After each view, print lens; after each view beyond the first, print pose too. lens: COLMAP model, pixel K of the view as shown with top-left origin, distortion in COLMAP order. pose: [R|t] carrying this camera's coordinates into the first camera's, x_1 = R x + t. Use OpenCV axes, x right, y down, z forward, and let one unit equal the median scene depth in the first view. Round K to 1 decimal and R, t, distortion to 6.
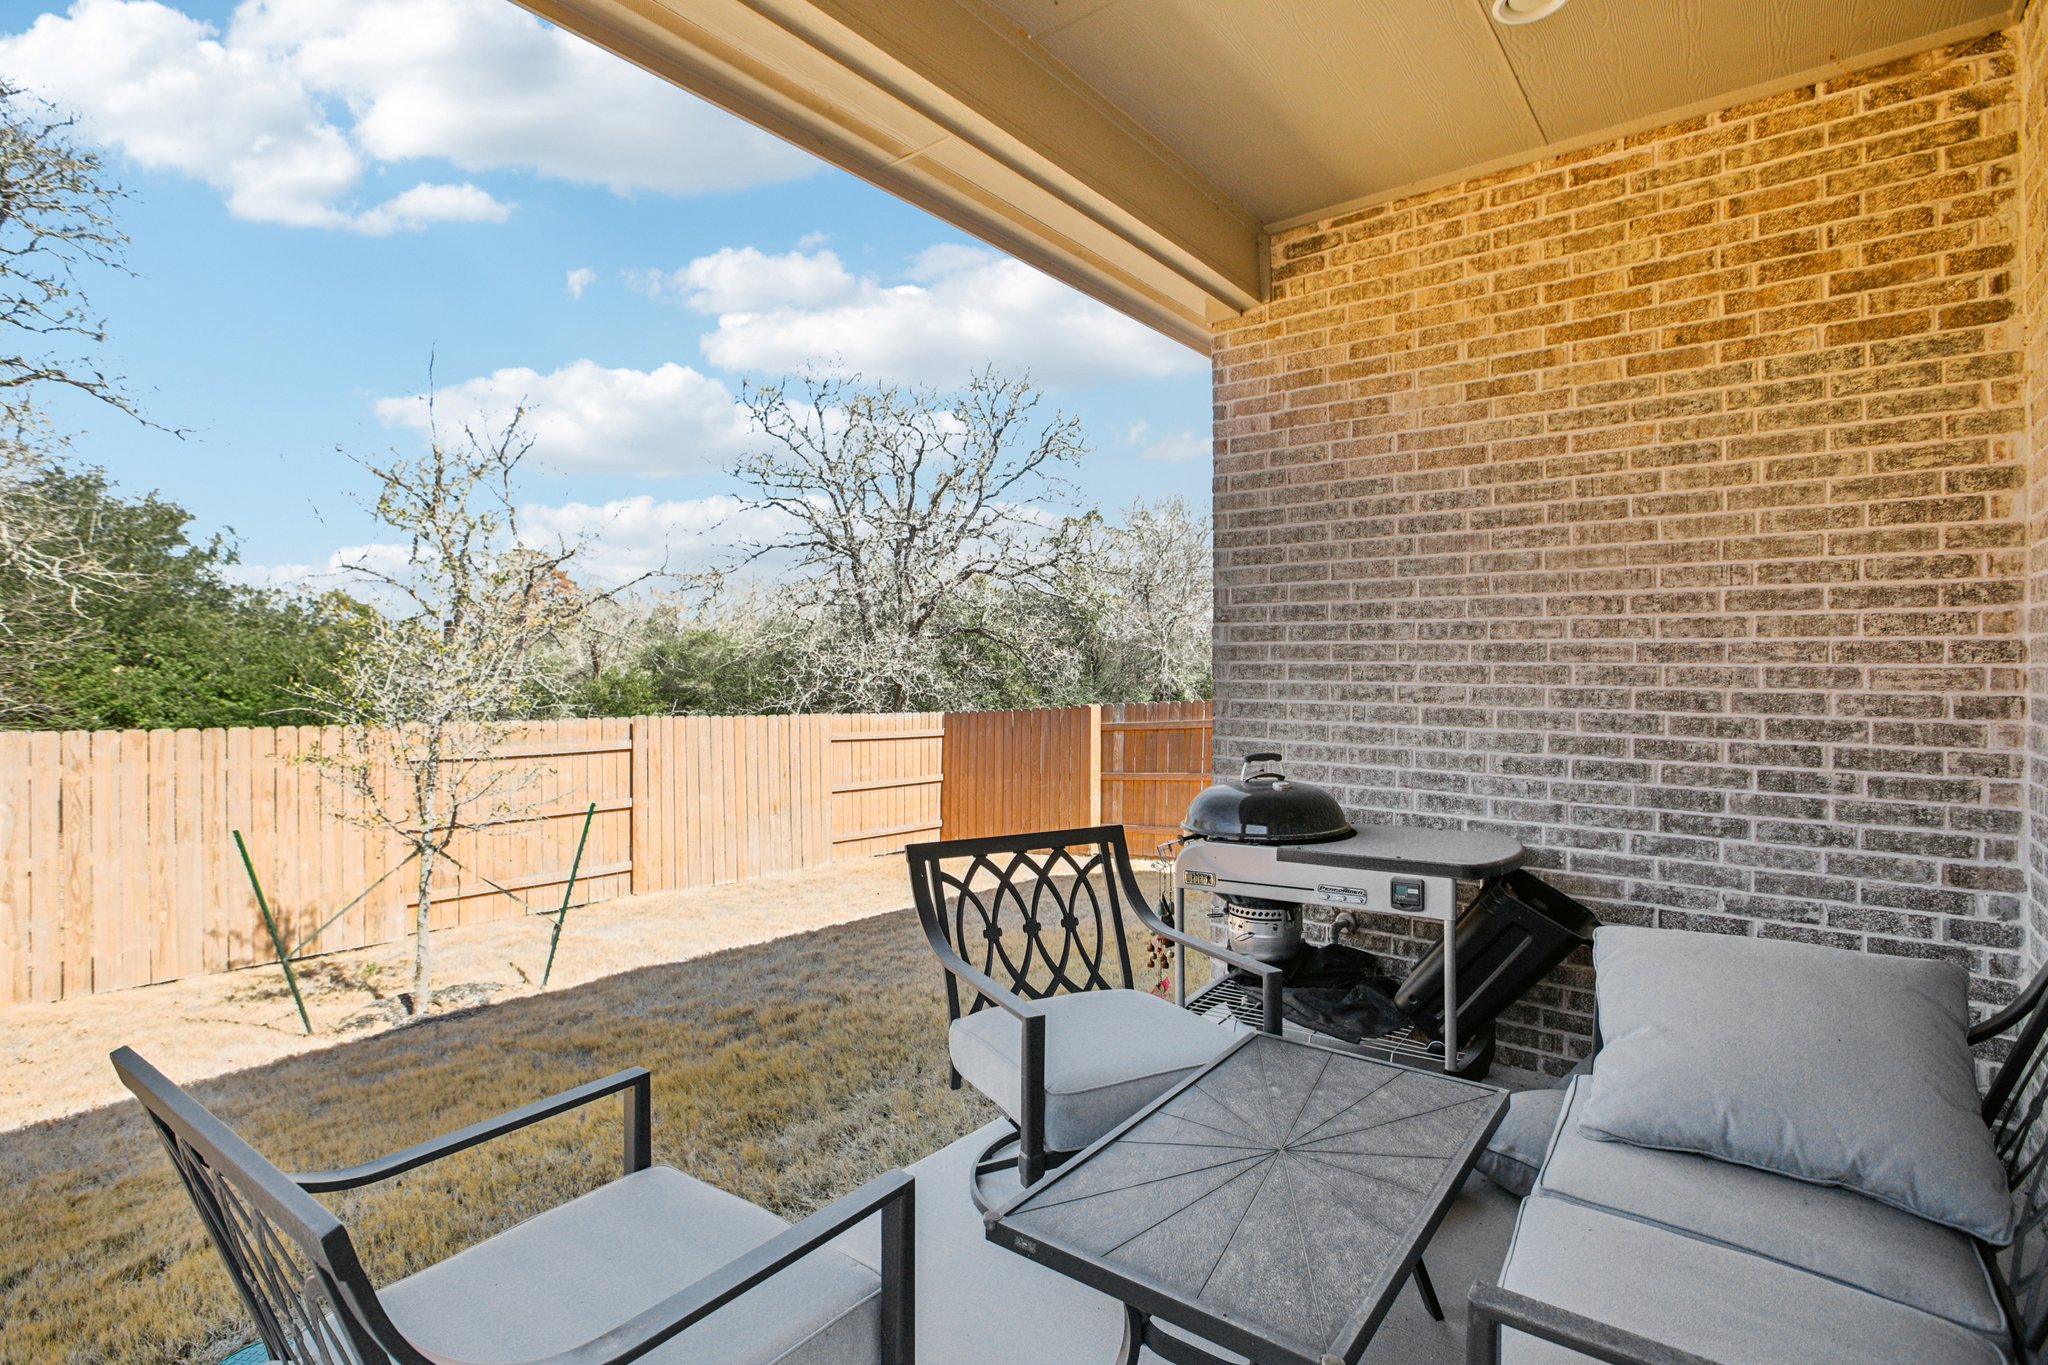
lens RADIAL K [[1001.6, 0, 1023.8], [0, 1001.6, 674.0], [0, 0, 1]] dist [-0.022422, 0.007557]
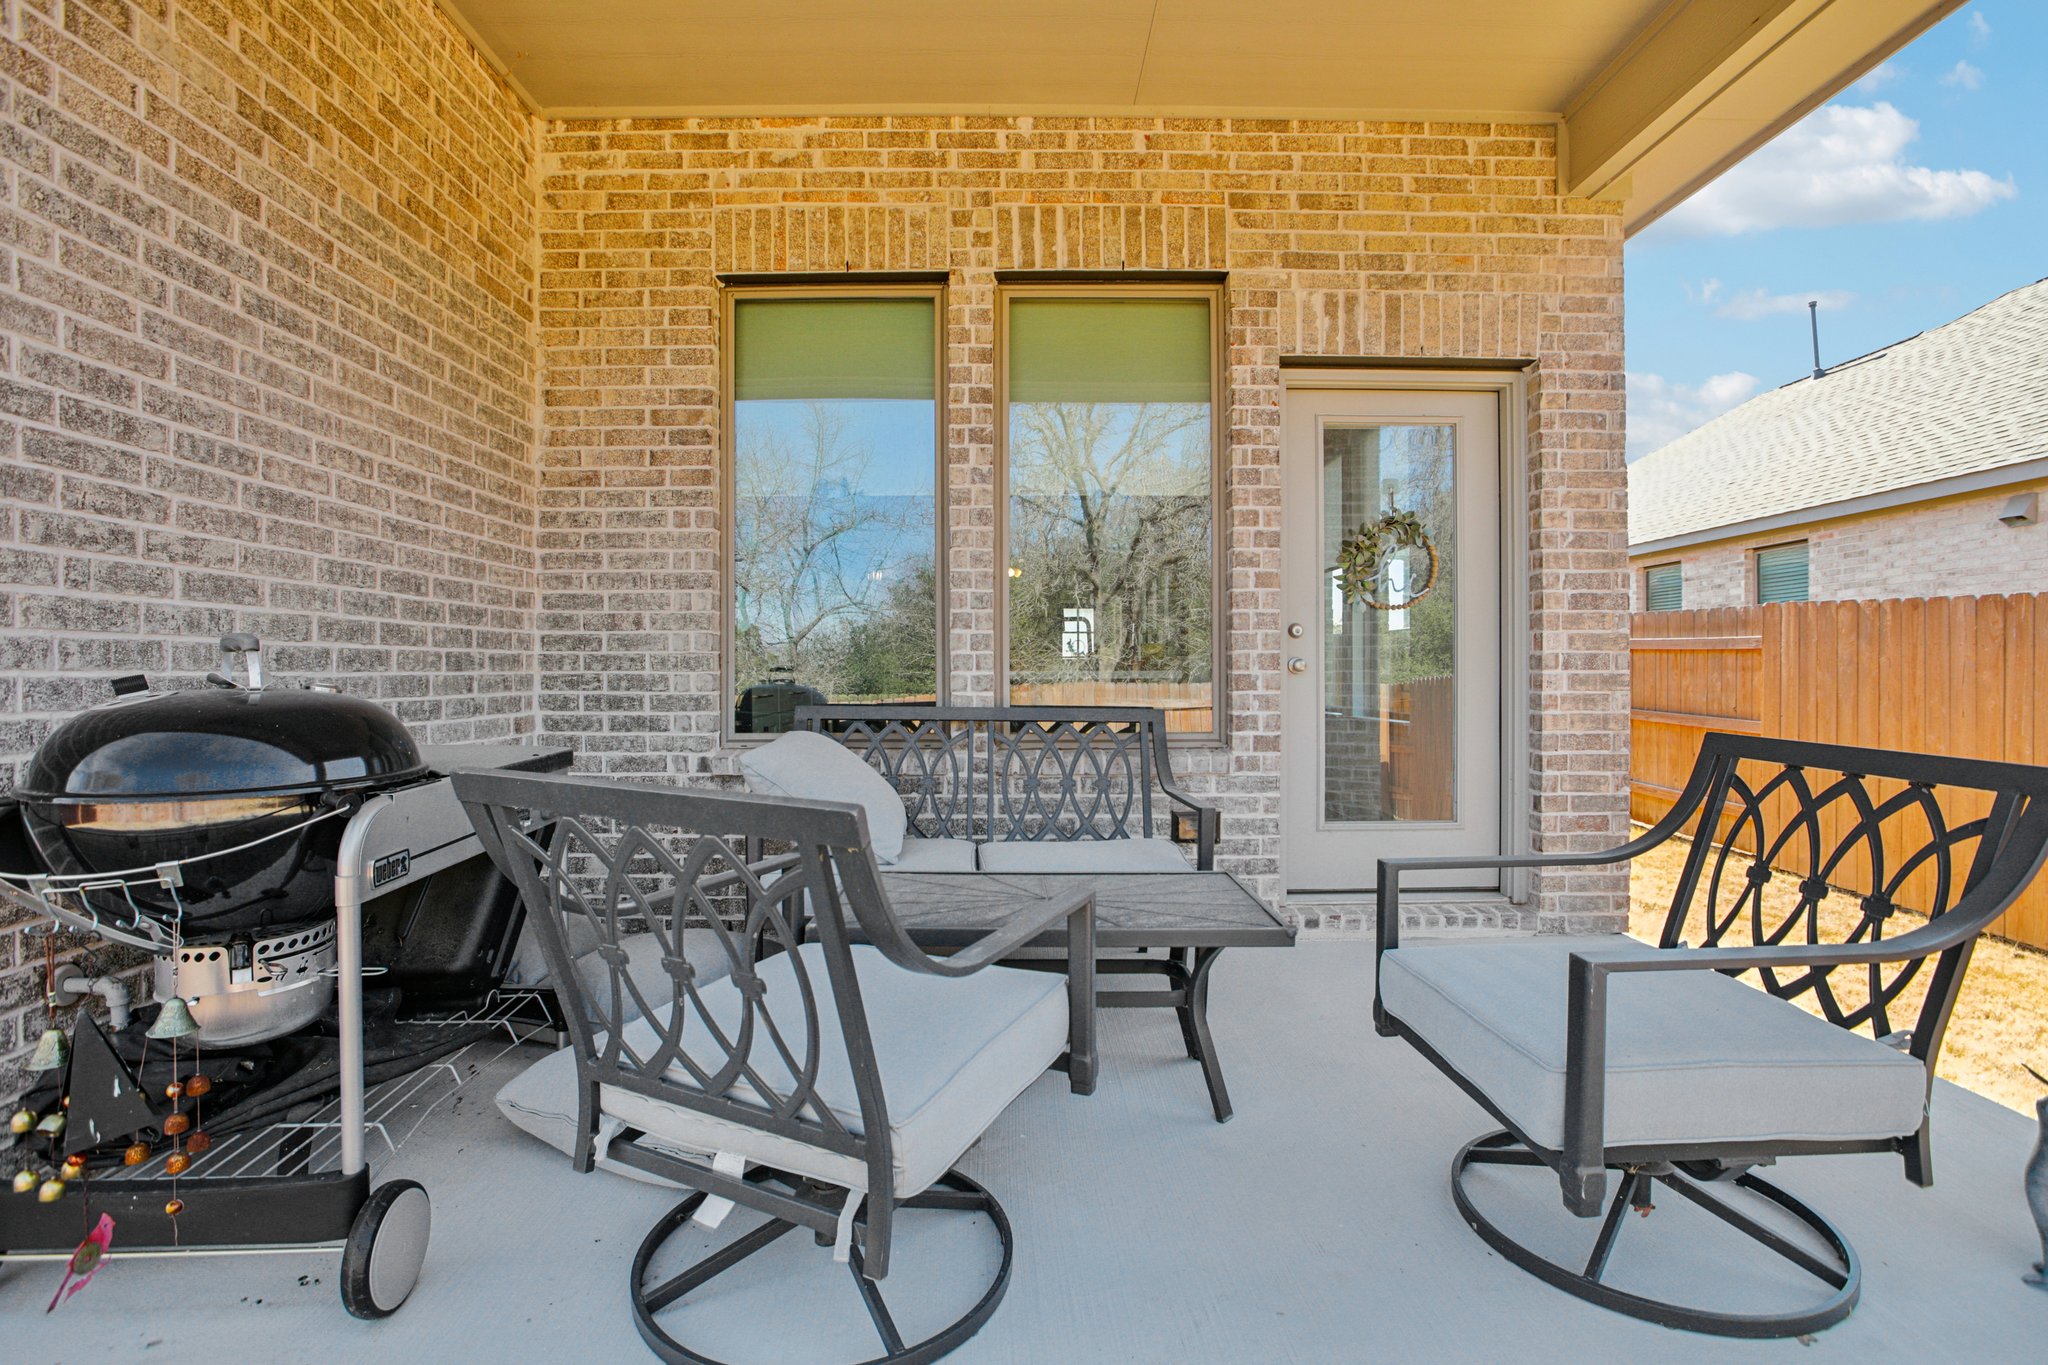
lens RADIAL K [[1001.6, 0, 1025.1], [0, 1001.6, 682.7], [0, 0, 1]] dist [-0.022422, 0.007557]
pose [[-0.636406, -0.013711, 0.771232, -0.392430], [-0.000660, 0.999851, 0.017231, 0.091467], [-0.771354, 0.010457, -0.636320, 0.991109]]
